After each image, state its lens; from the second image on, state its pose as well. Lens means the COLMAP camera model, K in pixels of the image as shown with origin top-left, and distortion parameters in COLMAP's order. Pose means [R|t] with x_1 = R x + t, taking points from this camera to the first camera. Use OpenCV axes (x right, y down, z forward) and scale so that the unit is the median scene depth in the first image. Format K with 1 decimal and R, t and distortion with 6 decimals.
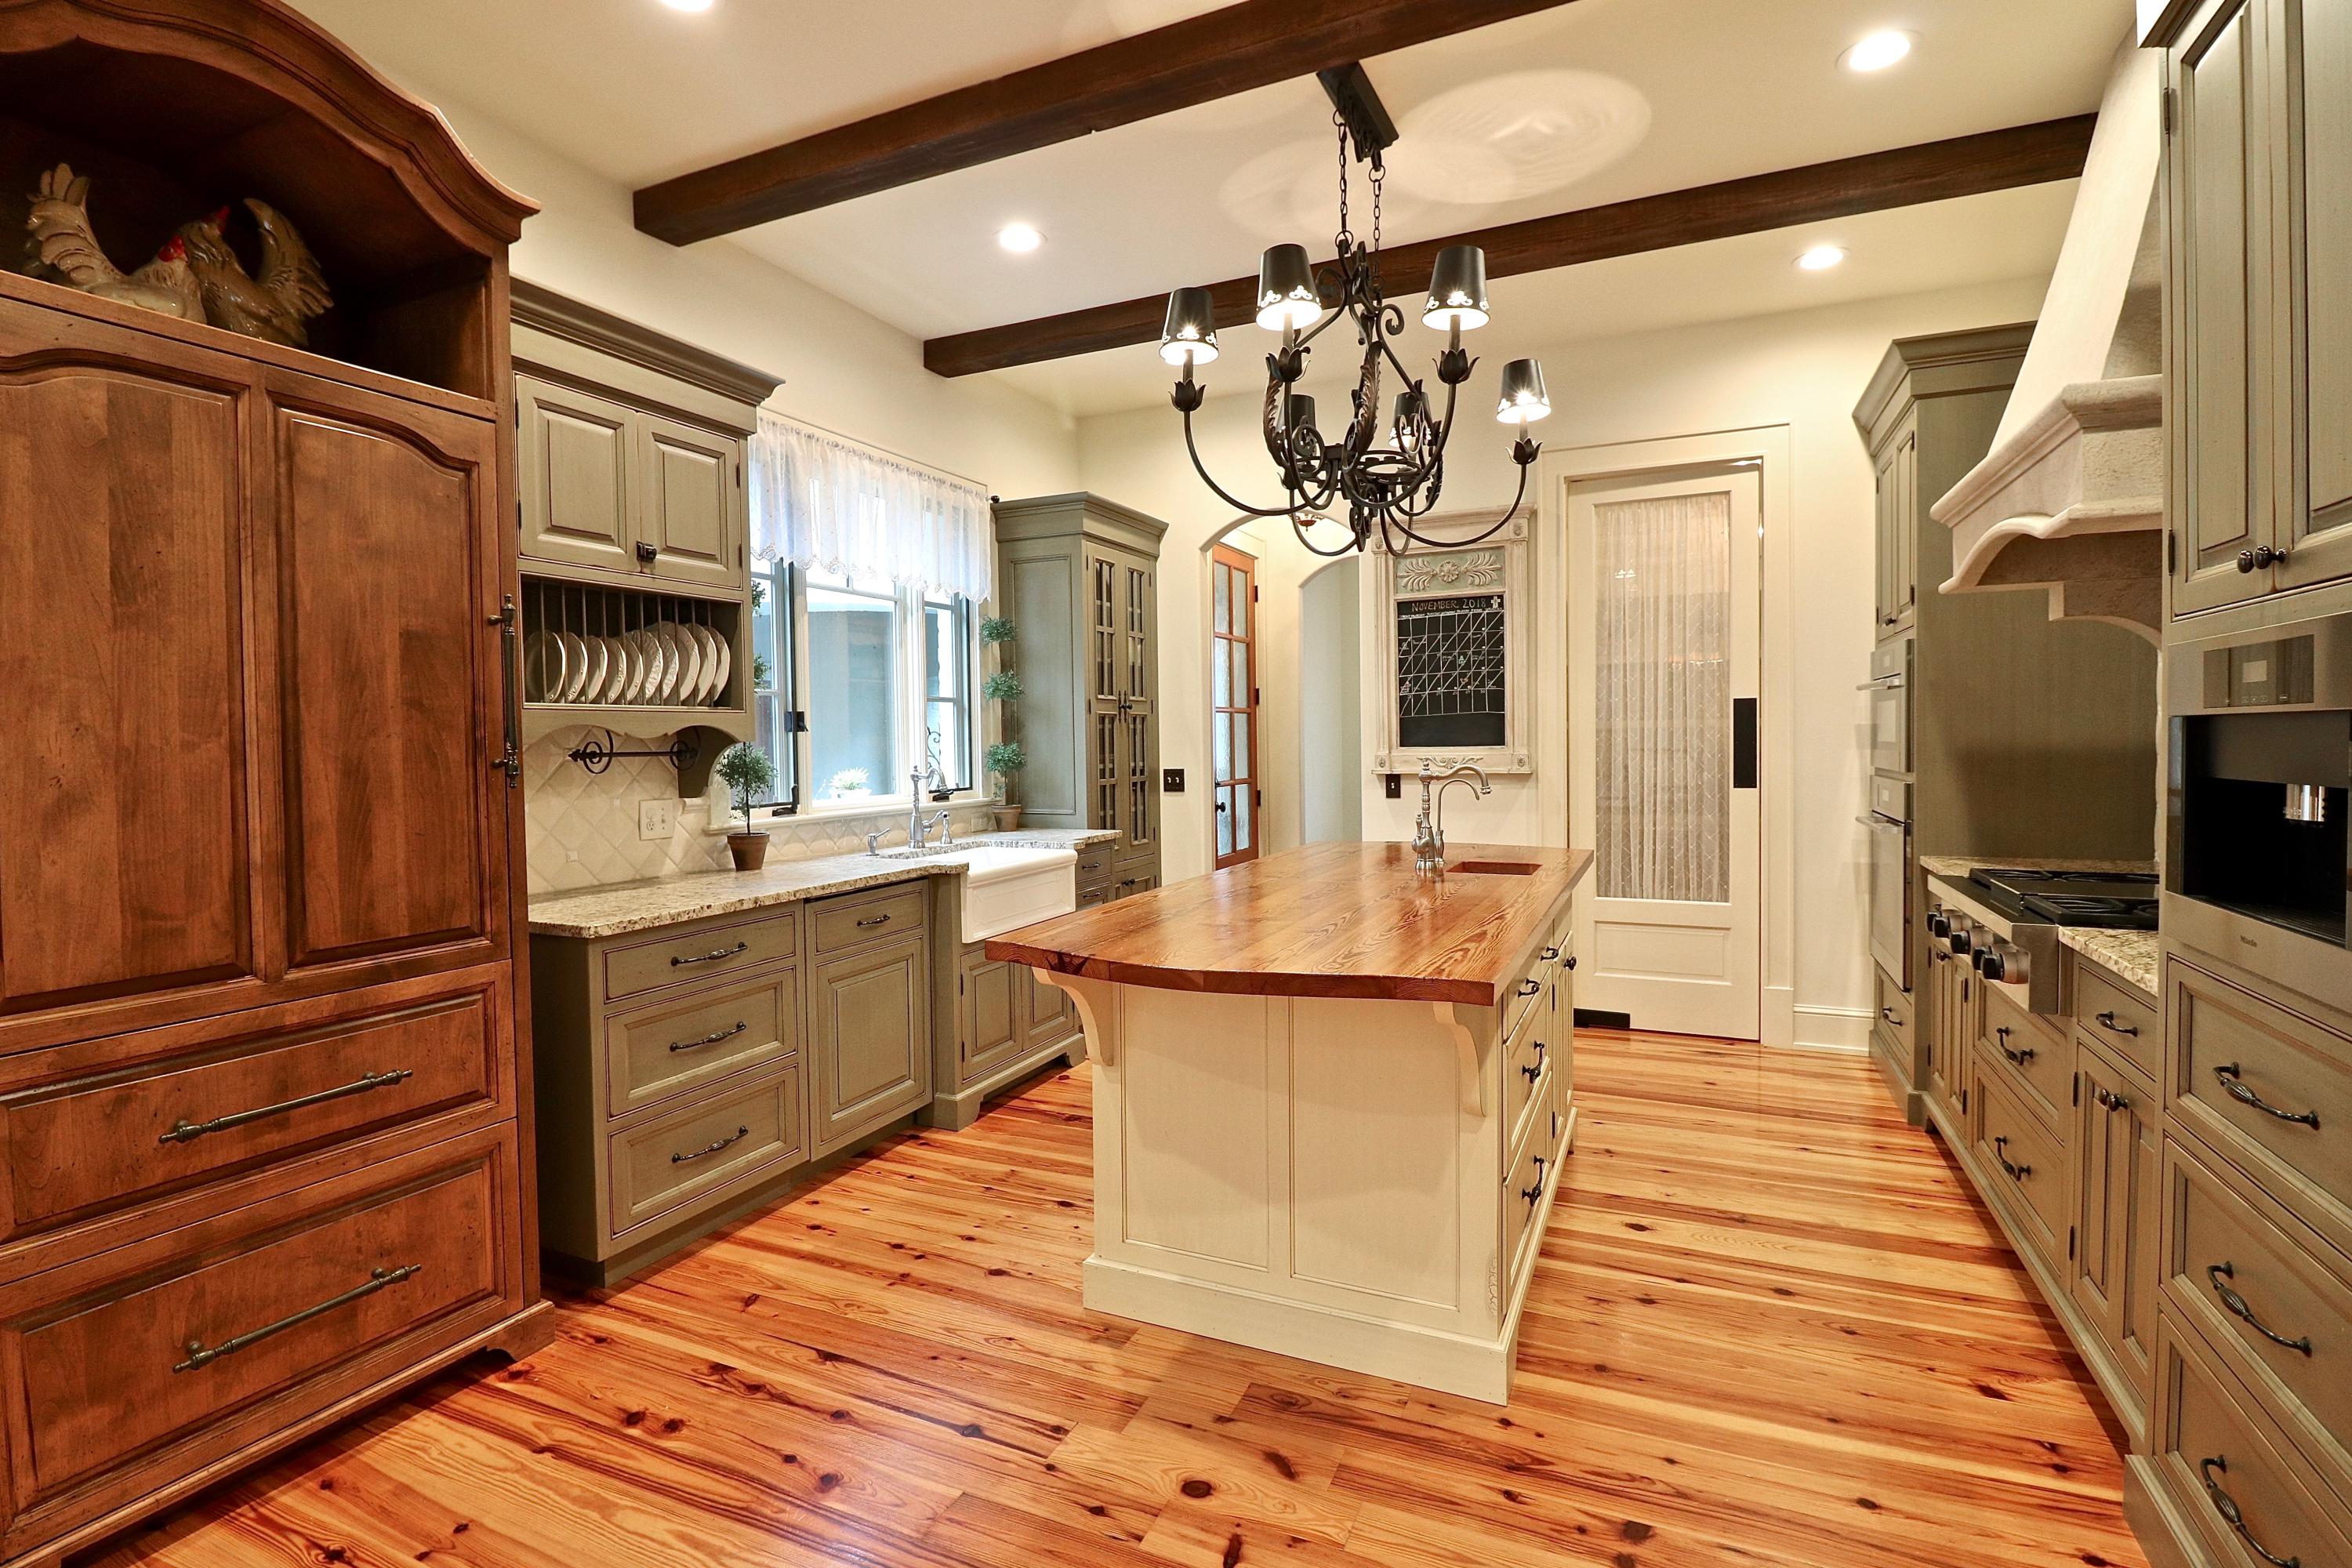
lens RADIAL K [[1118.5, 0, 1137.6], [0, 1118.5, 774.2], [0, 0, 1]] dist [-0.000917, -0.012588]
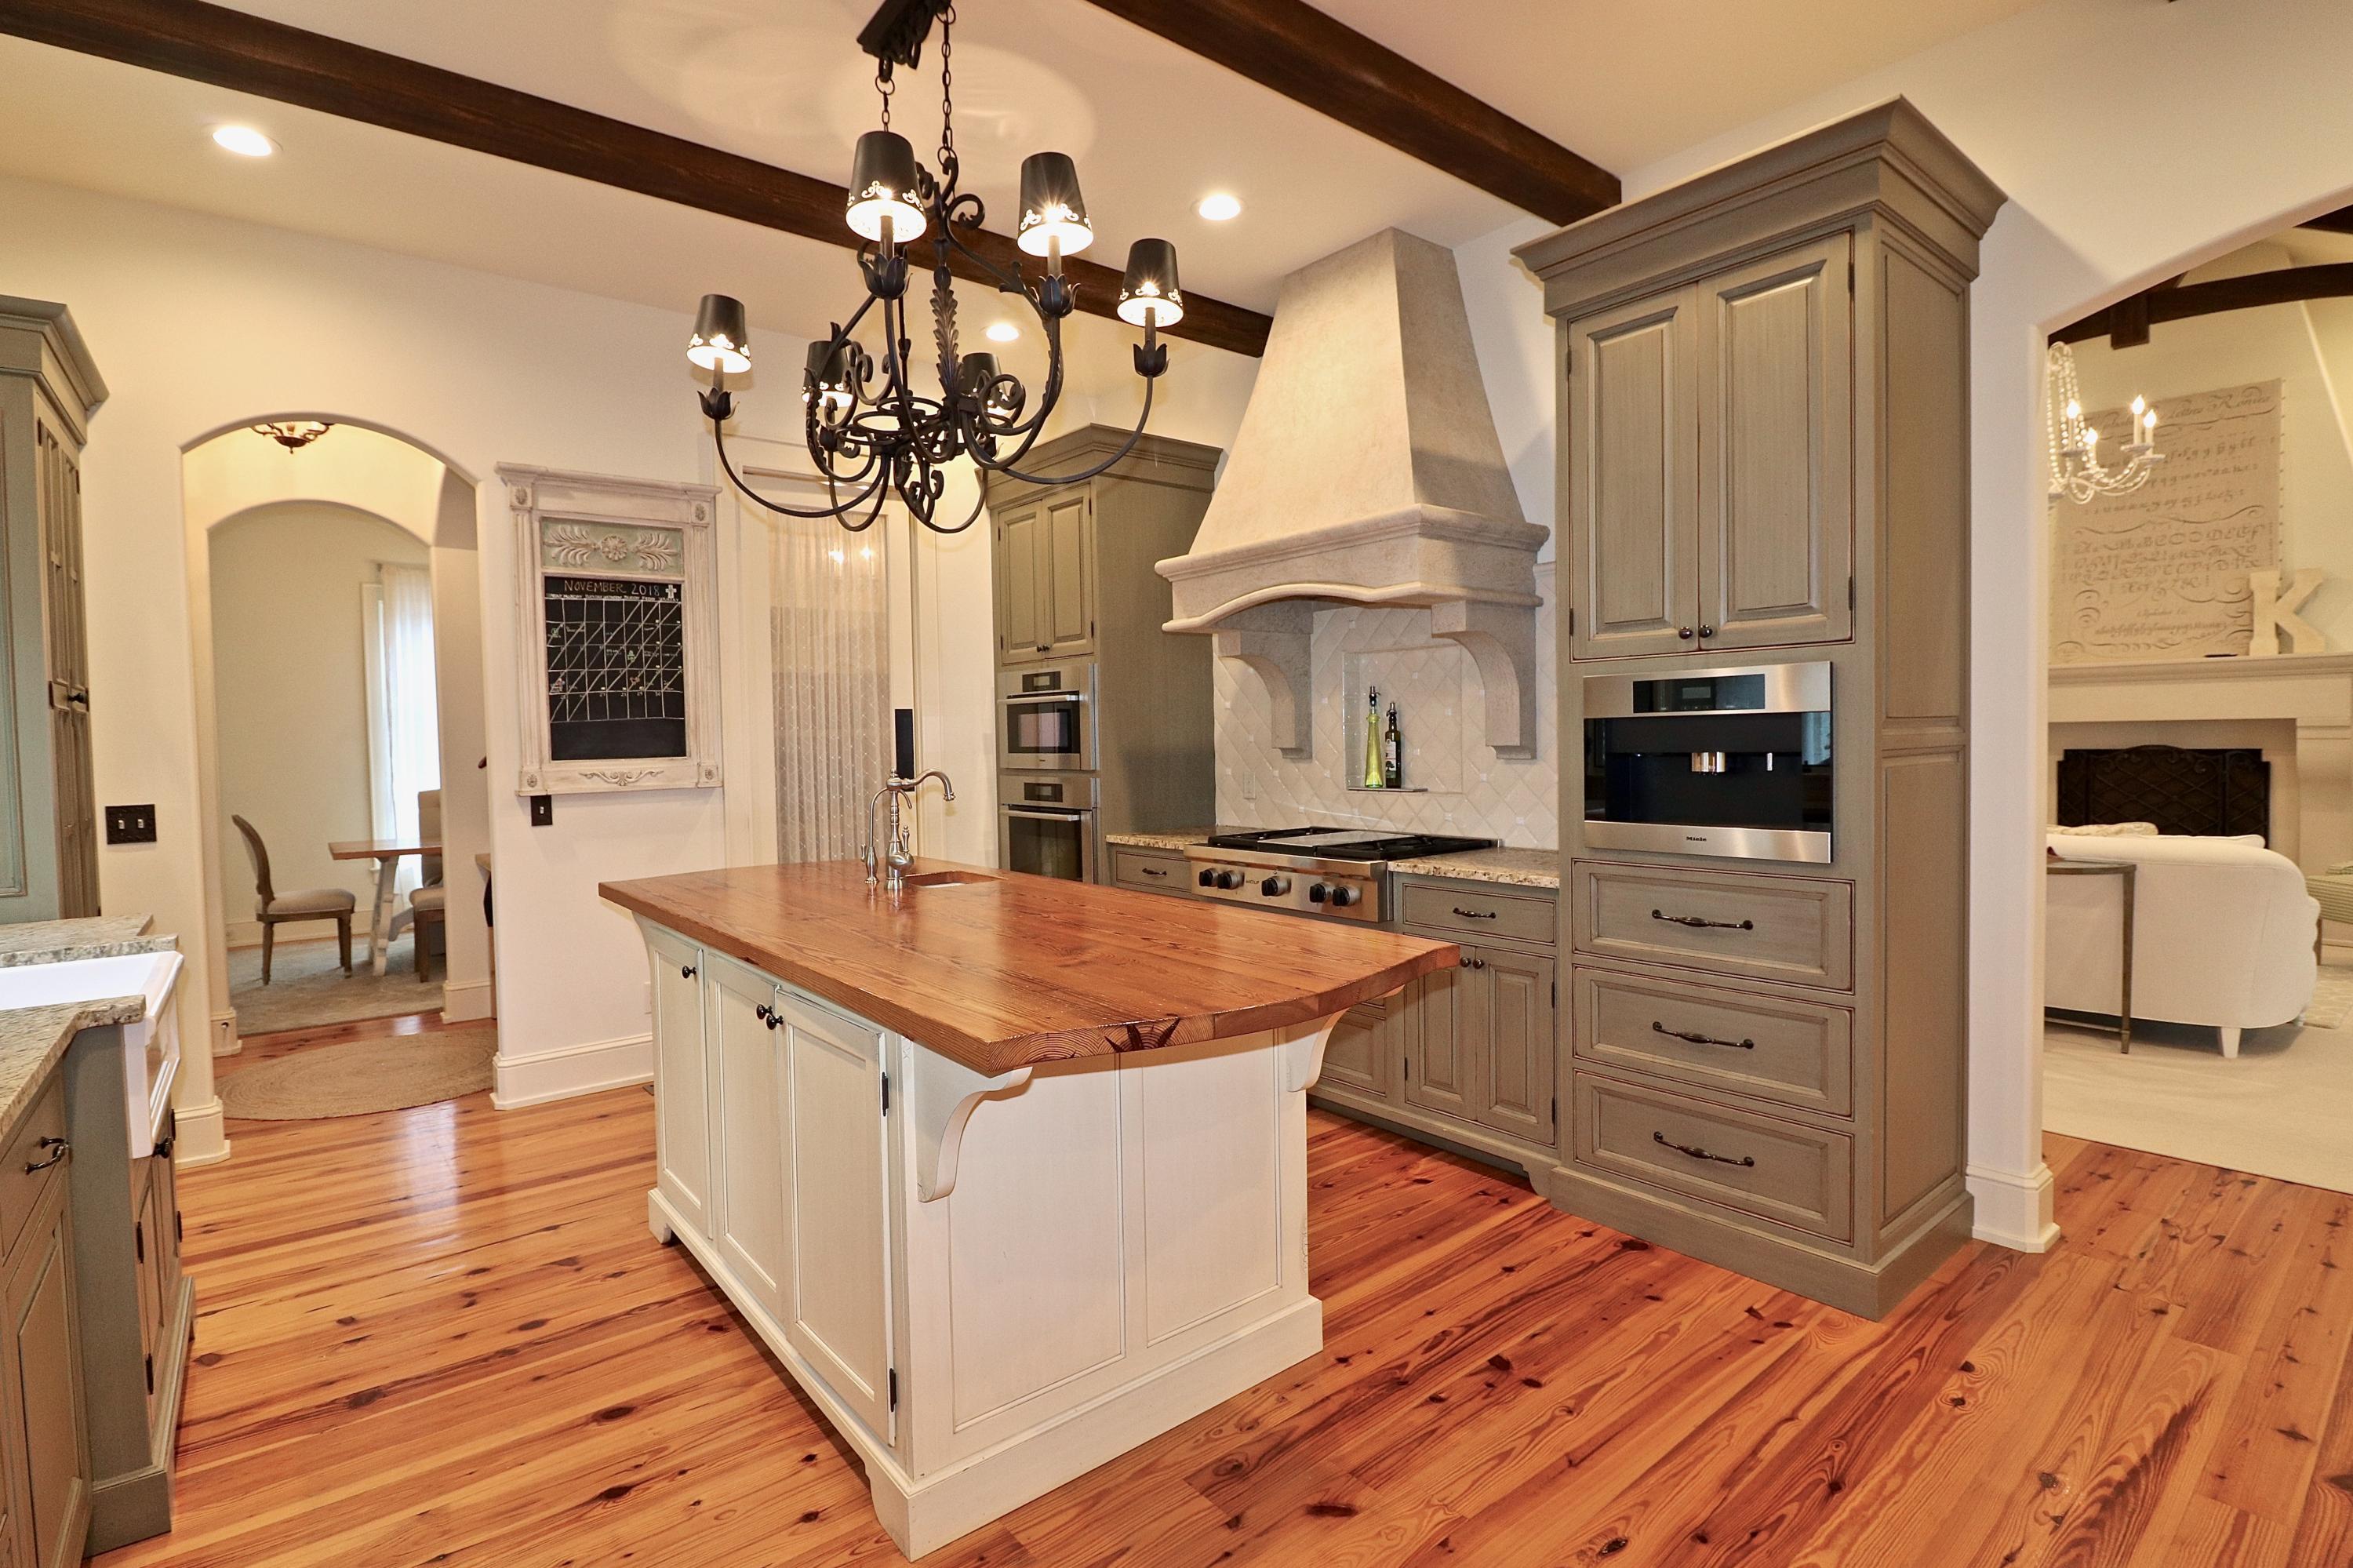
lens RADIAL K [[1119.1, 0, 1159.2], [0, 1119.1, 773.4], [0, 0, 1]] dist [-0.000917, -0.012588]
pose [[0.431104, -0.025322, 0.901947, -0.330233], [0.043259, 0.999037, 0.007372, -0.002726], [-0.901265, 0.035839, 0.431784, 0.309819]]
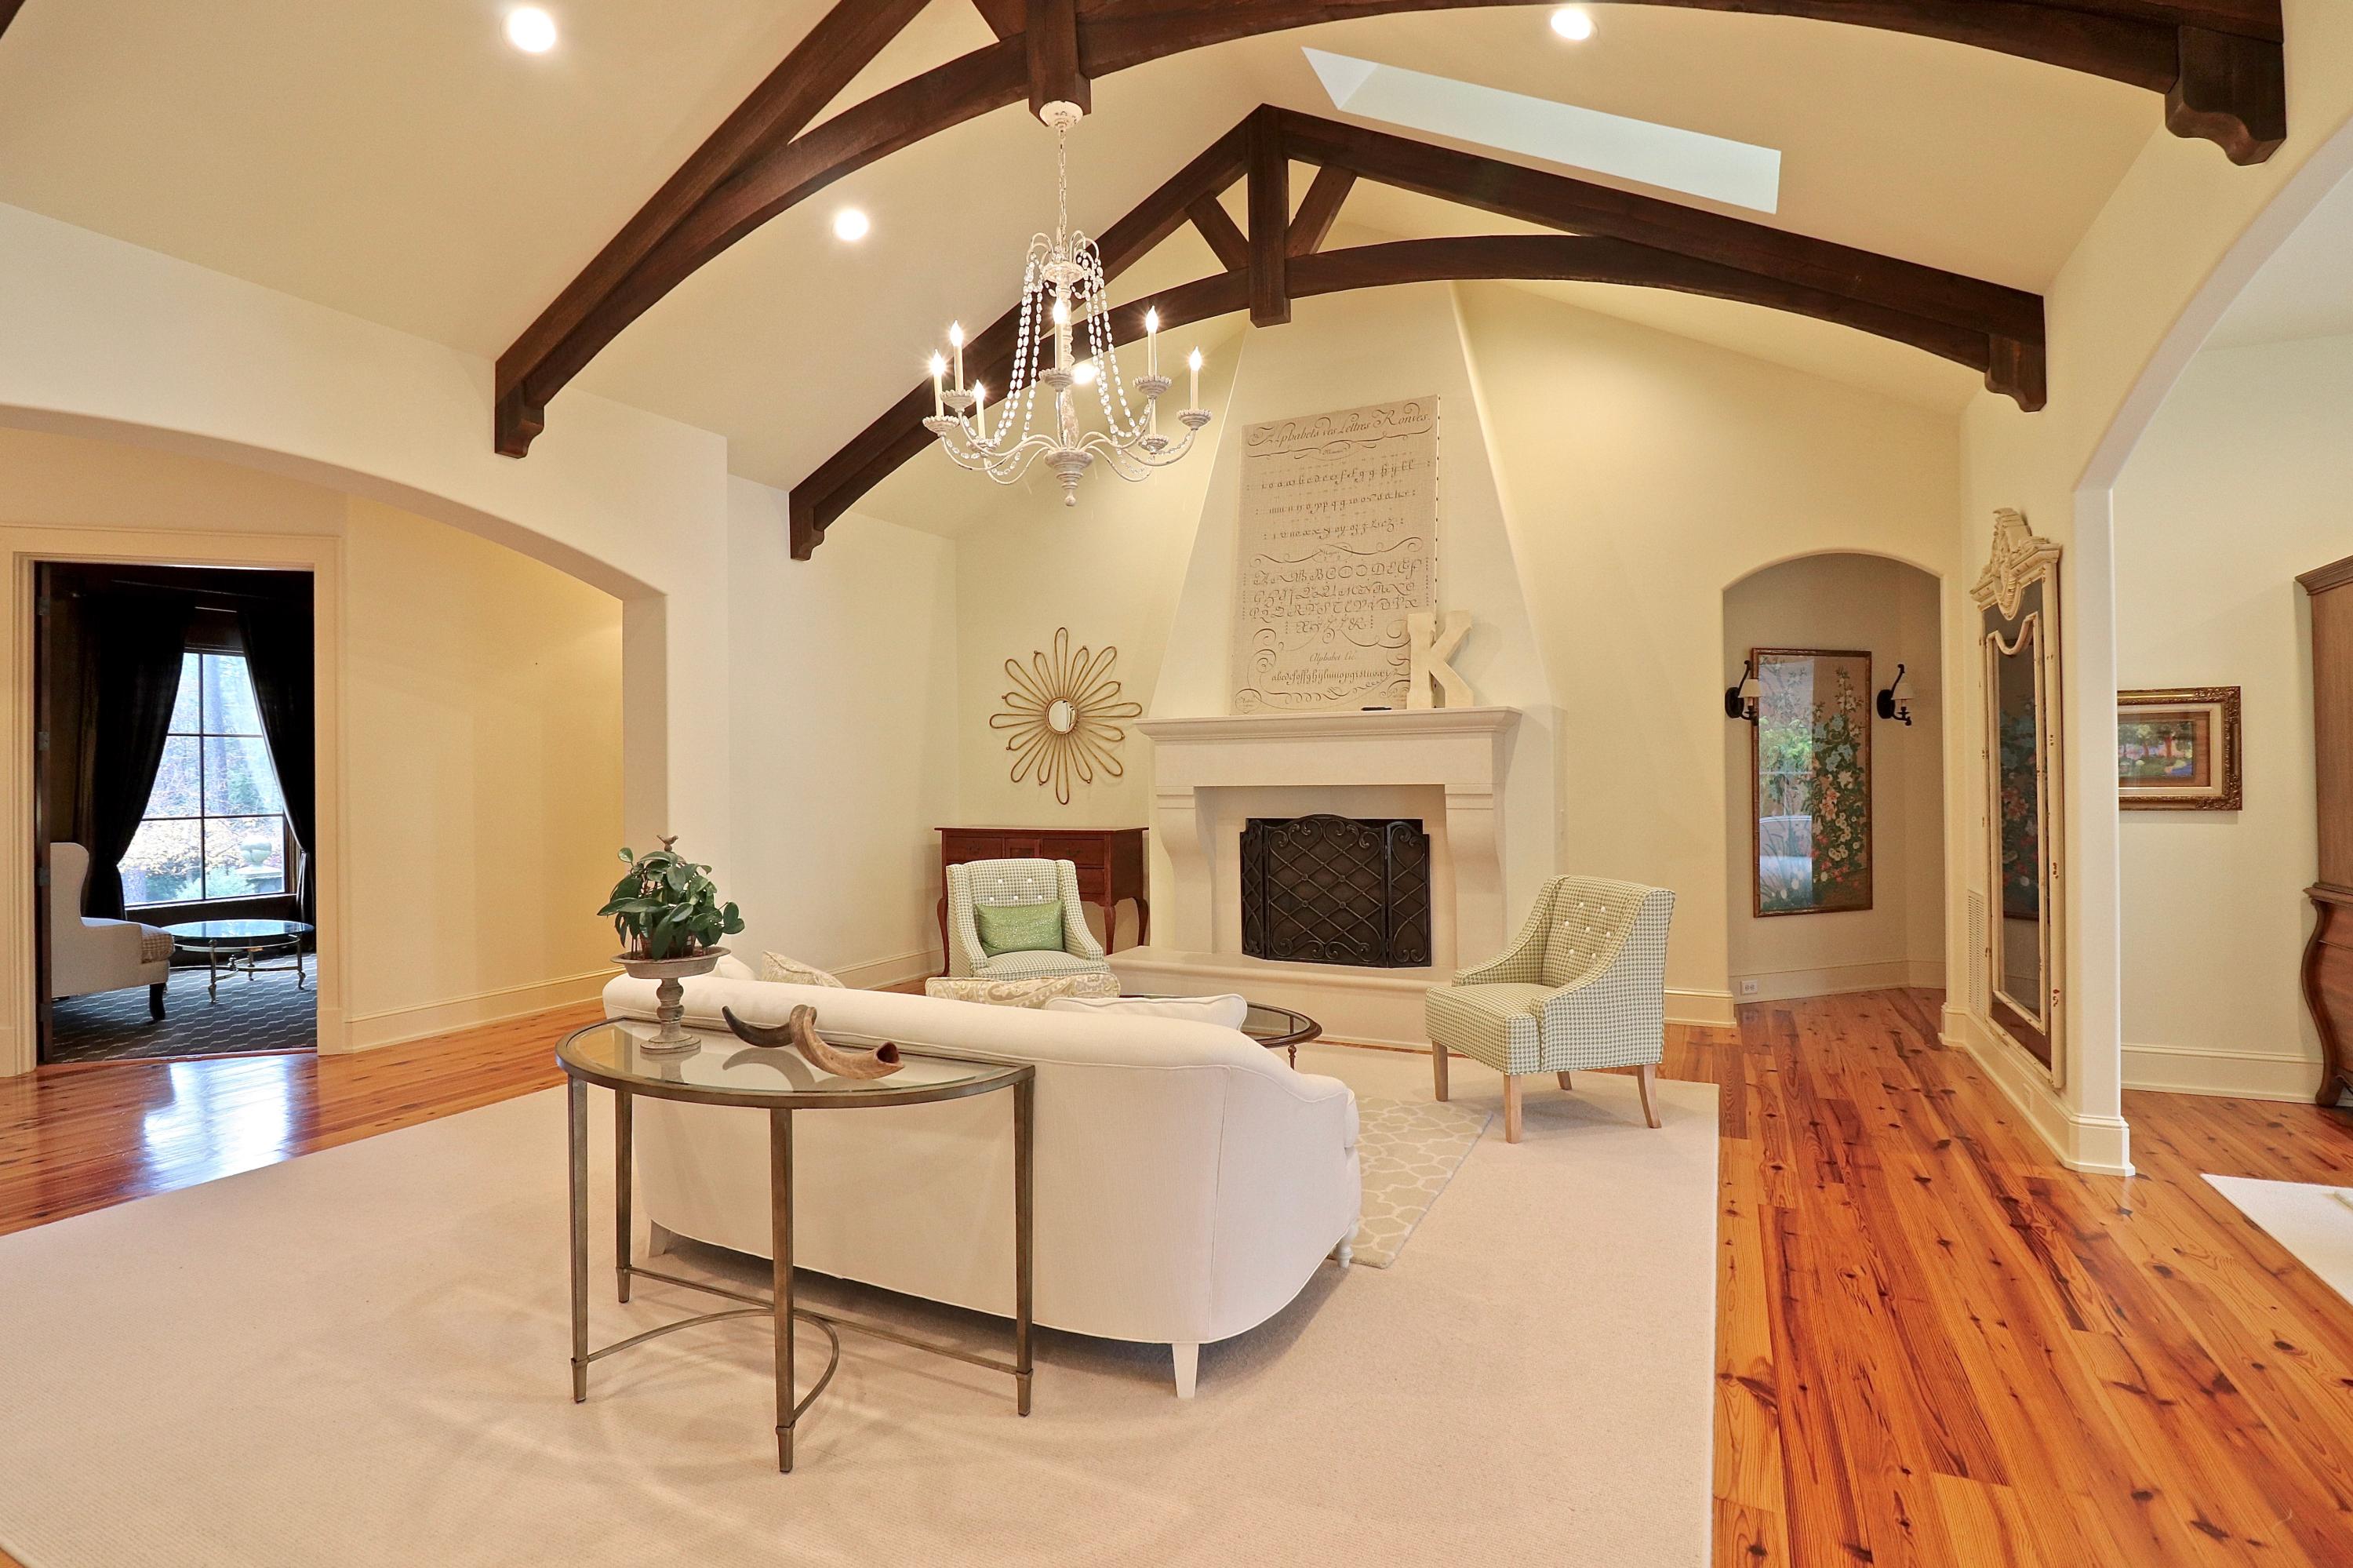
lens RADIAL K [[1119.1, 0, 1180.9], [0, 1119.1, 770.2], [0, 0, 1]] dist [-0.000917, -0.012588]
pose [[-0.001016, 0.014188, 0.999899, 0.319324], [0.045528, 0.998863, -0.014127, -0.010310], [-0.998963, 0.045509, -0.001661, -0.086254]]
